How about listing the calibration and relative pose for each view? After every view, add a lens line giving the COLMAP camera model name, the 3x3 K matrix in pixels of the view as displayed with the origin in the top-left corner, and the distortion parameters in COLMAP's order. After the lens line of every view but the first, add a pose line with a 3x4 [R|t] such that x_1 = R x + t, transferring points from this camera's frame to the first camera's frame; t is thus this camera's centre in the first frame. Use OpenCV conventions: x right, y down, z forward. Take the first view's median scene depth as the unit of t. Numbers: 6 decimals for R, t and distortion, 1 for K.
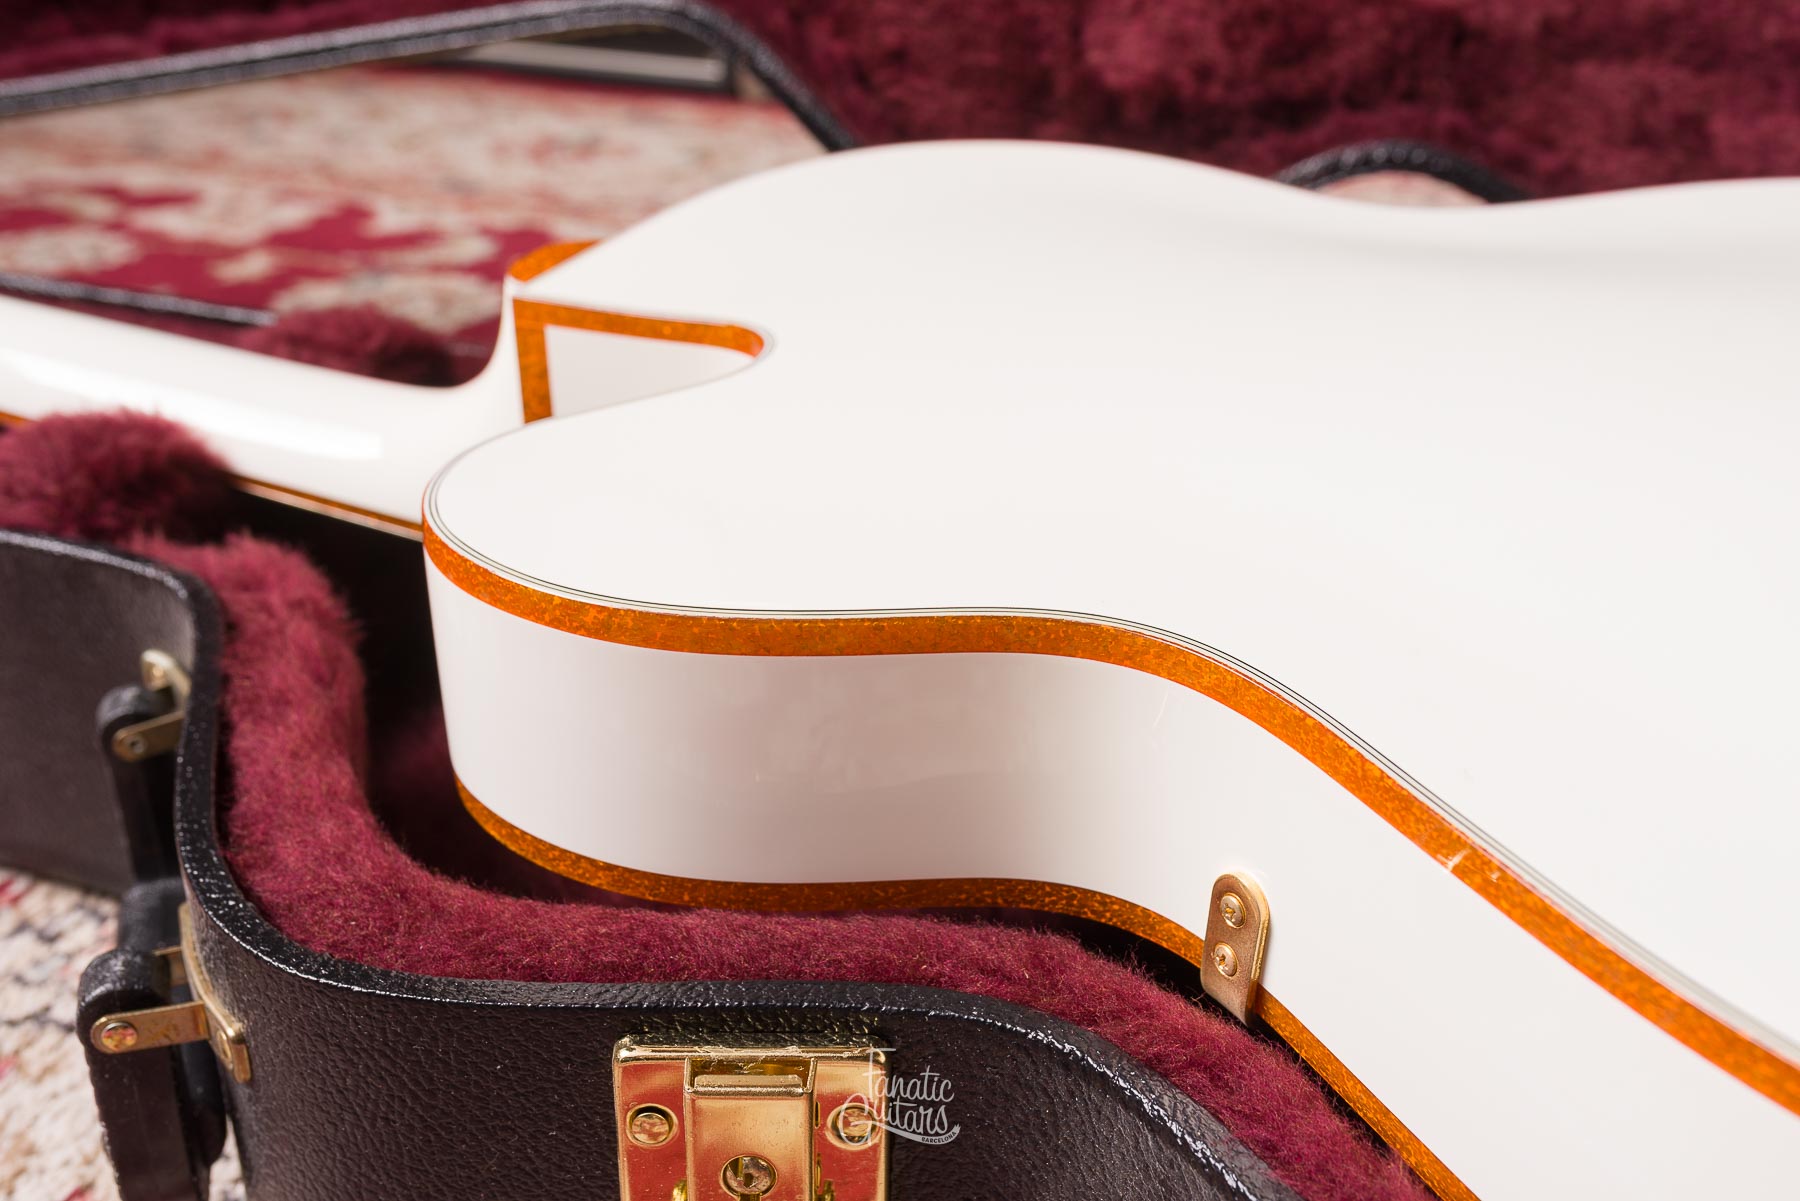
lens RADIAL K [[1821.9, 0, 888.3], [0, 1821.9, 596.2], [0, 0, 1]] dist [-0.000012, 0.029015]
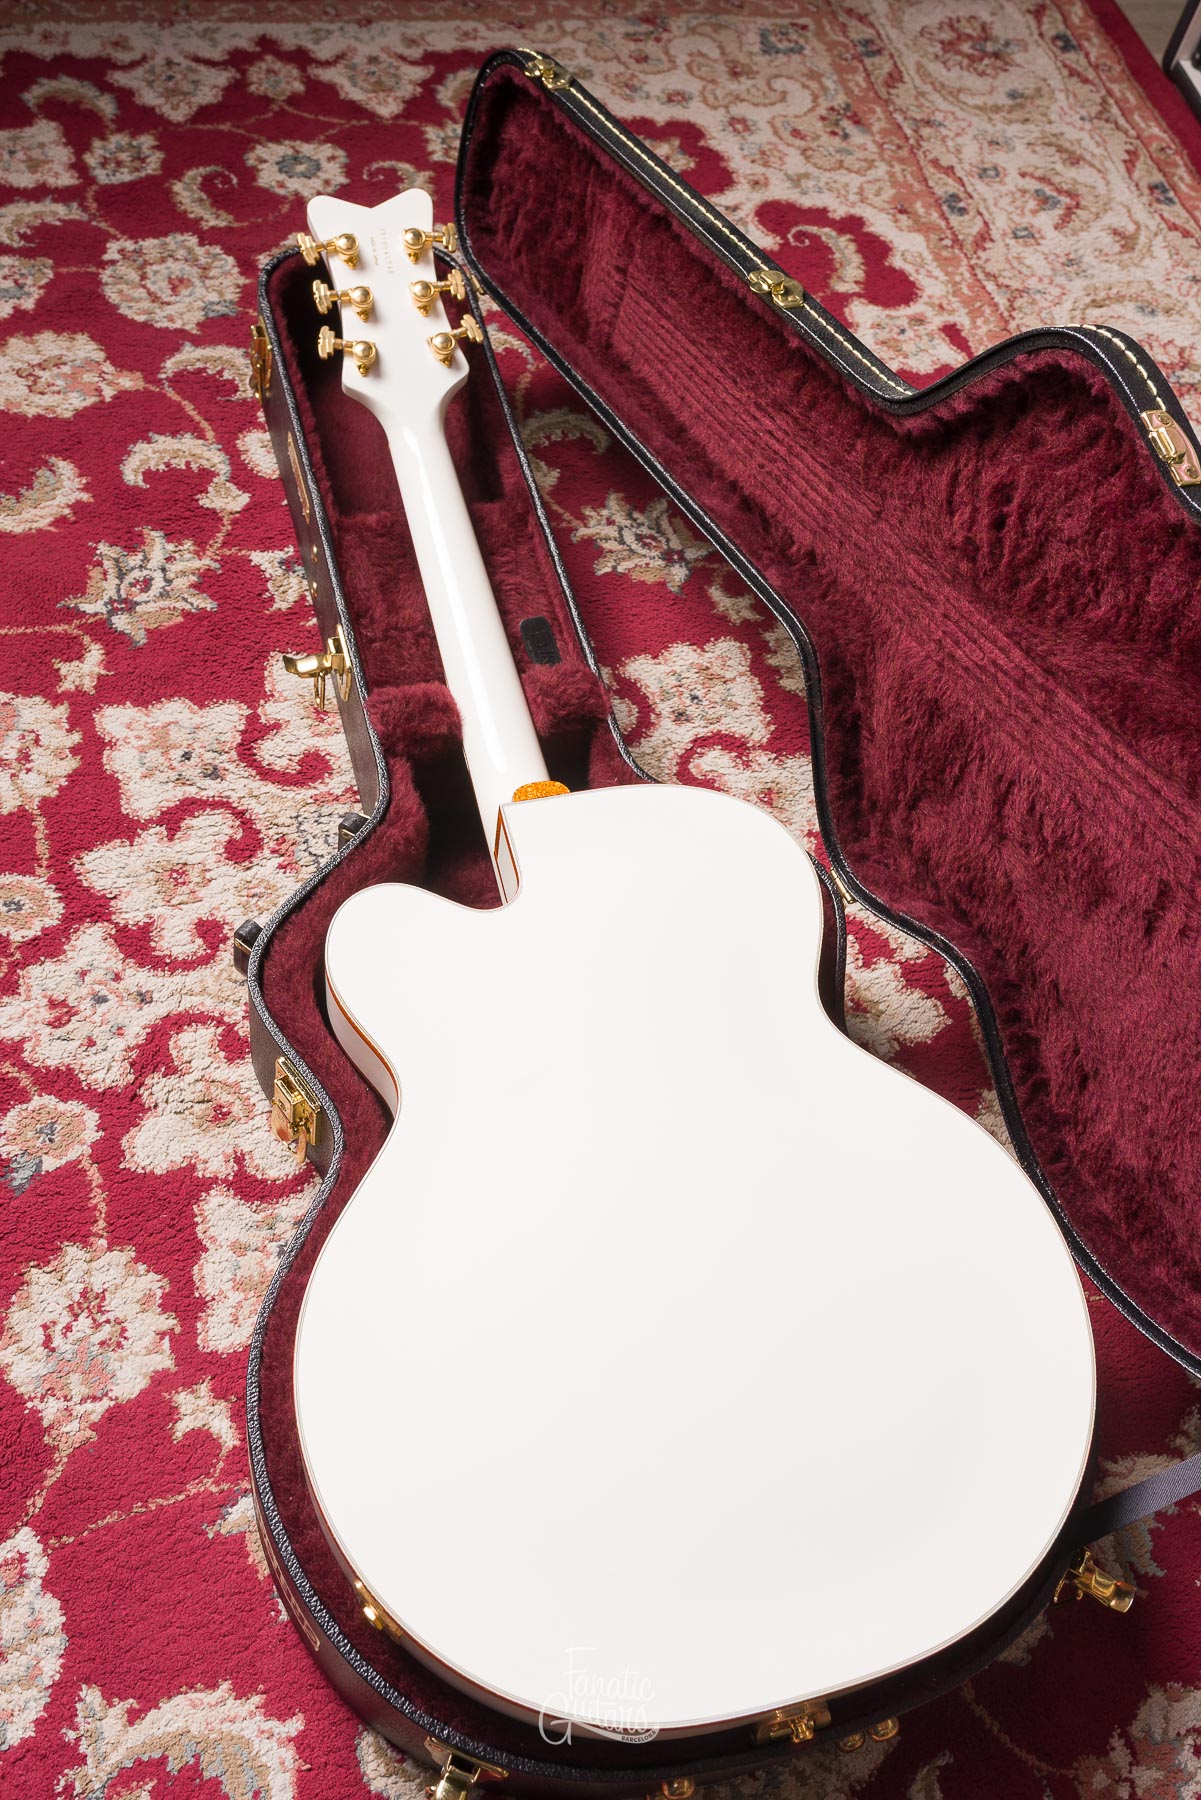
lens RADIAL K [[1714.3, 0, 600.5], [0, 1714.3, 900.0], [0, 0, 1]] dist [0.000420, -0.007003]
pose [[0.608540, 0.708512, -0.357336, 0.989608], [-0.466618, 0.683738, 0.561044, -1.745276], [0.641831, -0.174679, 0.746686, -0.902739]]
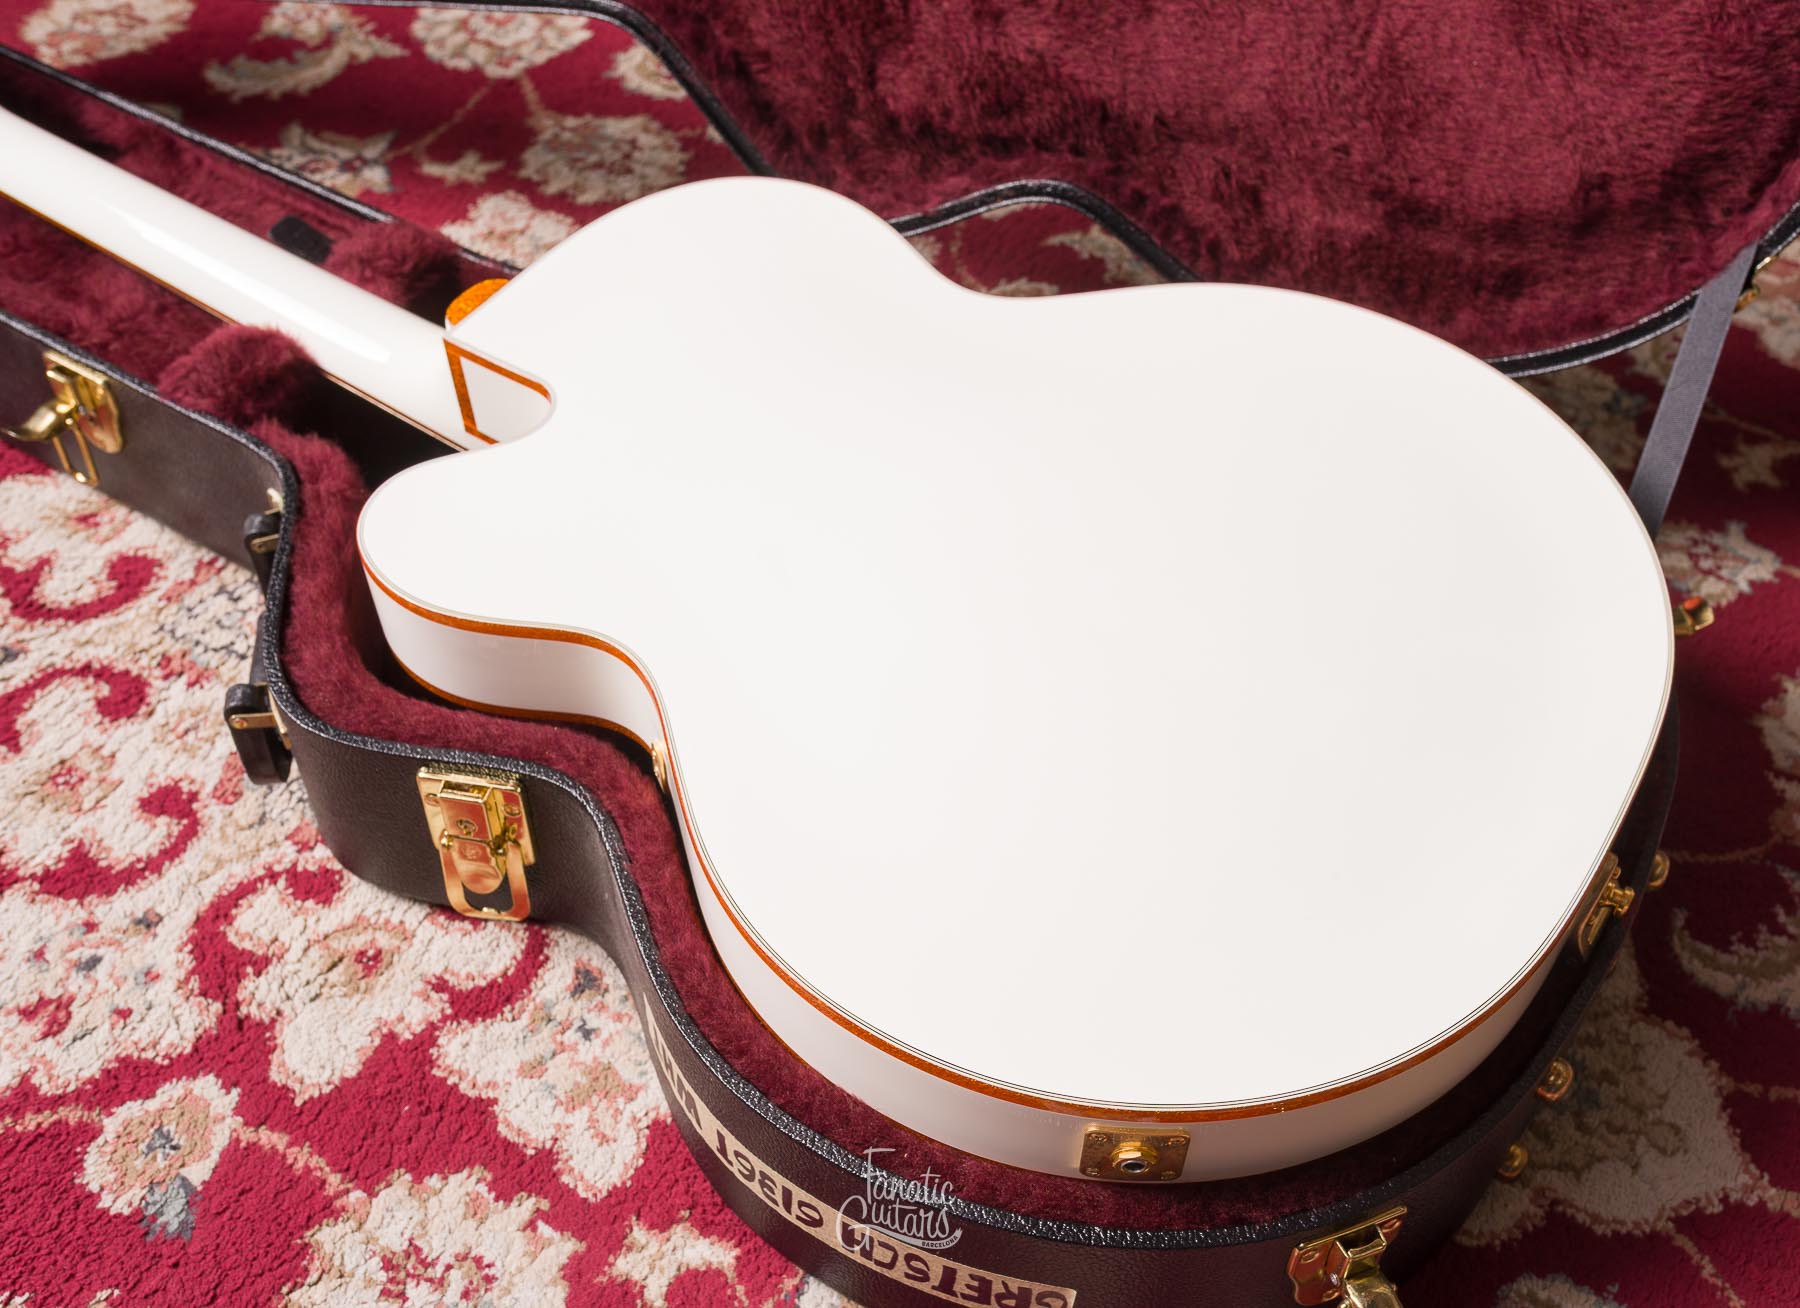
lens RADIAL K [[1886.2, 0, 979.0], [0, 1886.2, 657.3], [0, 0, 1]] dist [0.004590, -0.009422]
pose [[0.987702, 0.131245, -0.084971, 0.622480], [-0.091410, 0.925643, 0.367190, -0.708246], [0.126845, -0.354907, 0.926257, -0.965702]]
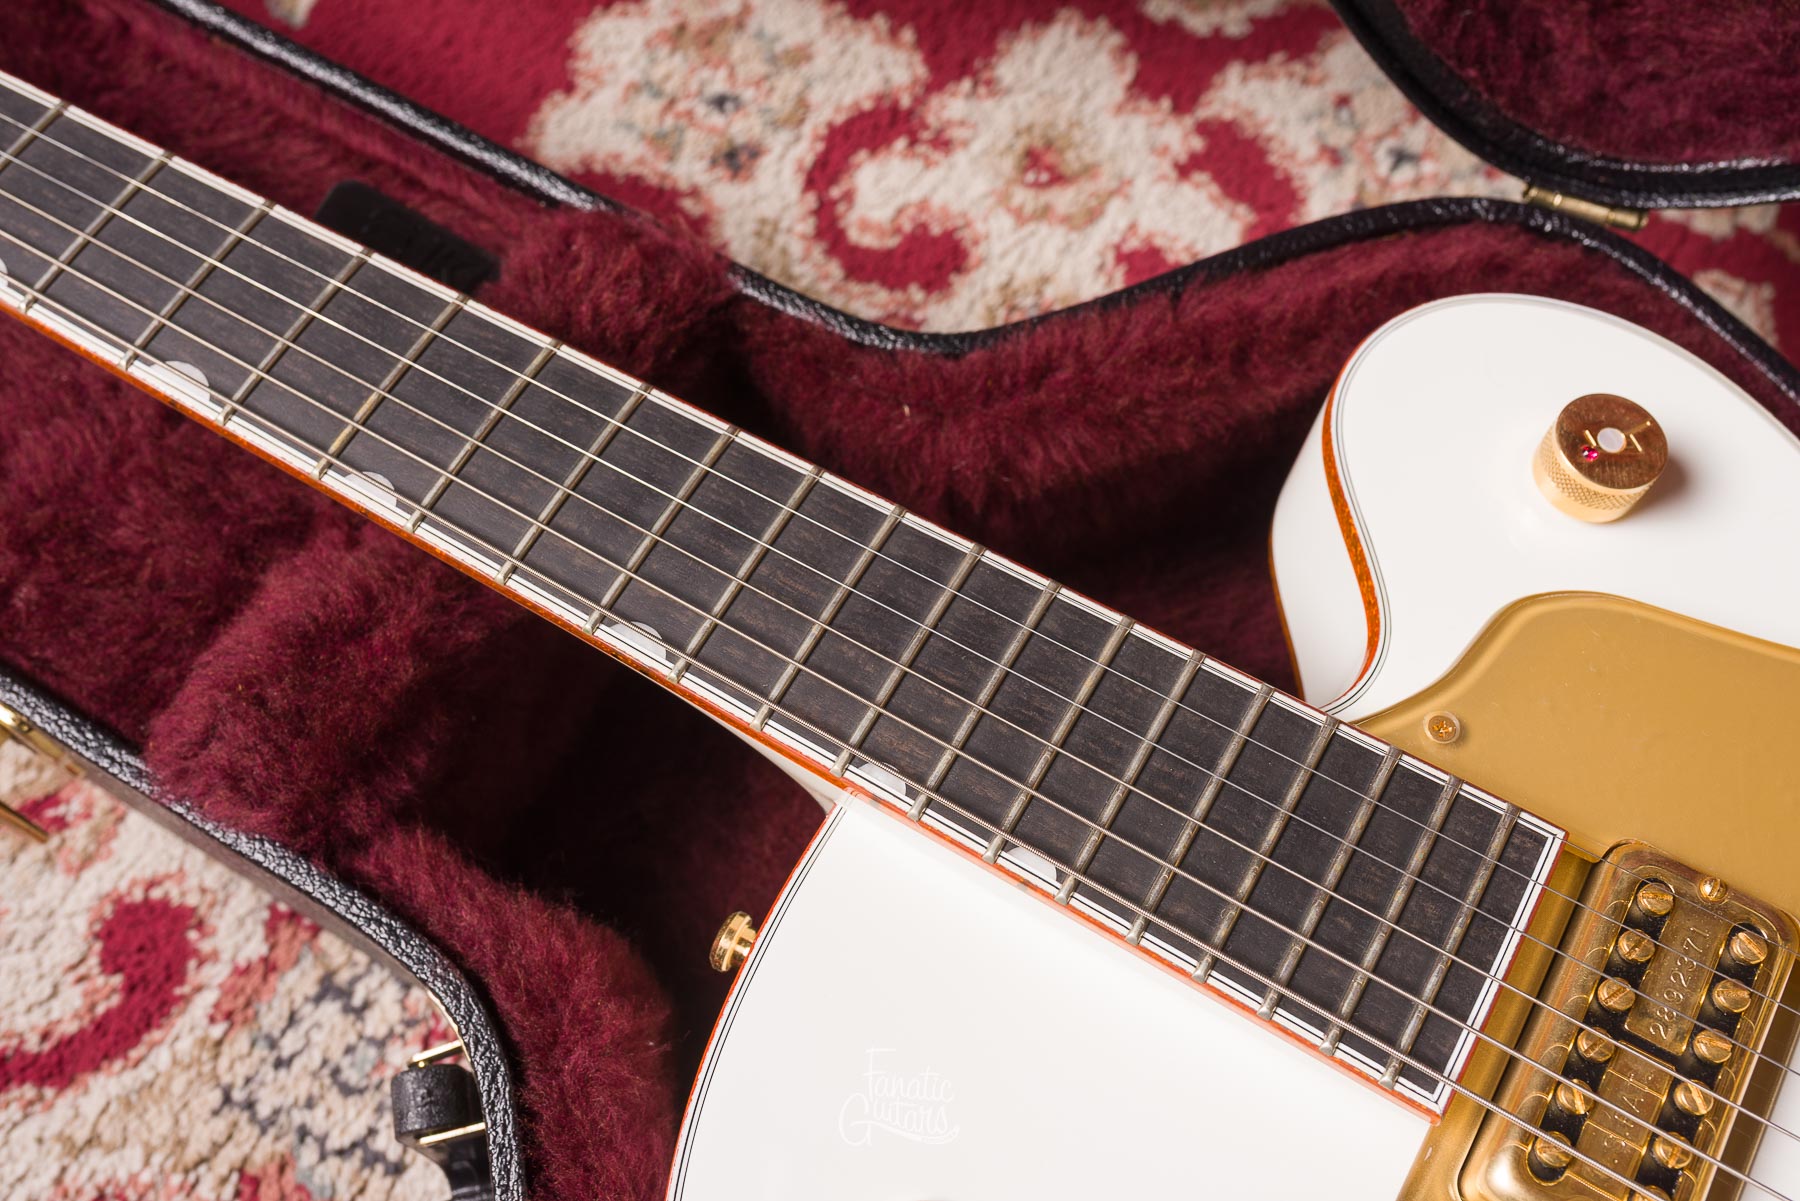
lens RADIAL K [[1795.8, 0, 899.8], [0, 1795.8, 600.5], [0, 0, 1]] dist [0.000616, -0.001359]
pose [[0.990444, 0.118628, -0.070348, -0.165706], [-0.045507, 0.762598, 0.645270, -0.780422], [0.130194, -0.635903, 0.760708, 0.567801]]
